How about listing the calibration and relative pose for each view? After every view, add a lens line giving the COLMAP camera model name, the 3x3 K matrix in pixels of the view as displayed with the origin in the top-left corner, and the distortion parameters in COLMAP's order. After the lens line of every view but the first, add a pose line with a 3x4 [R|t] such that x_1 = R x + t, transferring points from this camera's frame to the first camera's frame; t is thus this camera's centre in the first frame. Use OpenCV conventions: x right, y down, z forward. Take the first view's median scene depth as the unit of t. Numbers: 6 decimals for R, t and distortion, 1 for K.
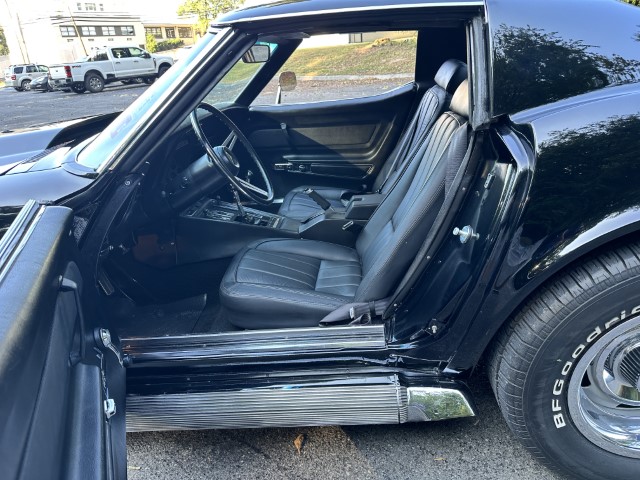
lens RADIAL K [[455.0, 0, 325.9], [0, 455.0, 239.0], [0, 0, 1]] dist [0.036949, -0.062741]
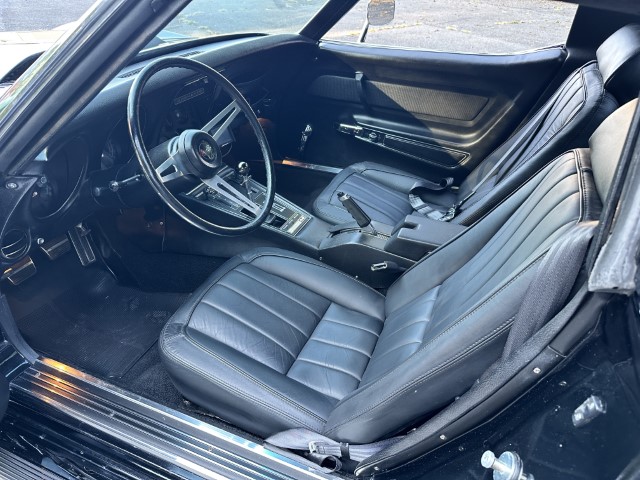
lens RADIAL K [[455.0, 0, 325.9], [0, 455.0, 239.0], [0, 0, 1]] dist [0.036949, -0.062741]
pose [[0.943070, 0.252500, -0.216478, 0.081092], [-0.204893, 0.953768, 0.219874, -0.150166], [0.261988, -0.163002, 0.951206, 0.253642]]
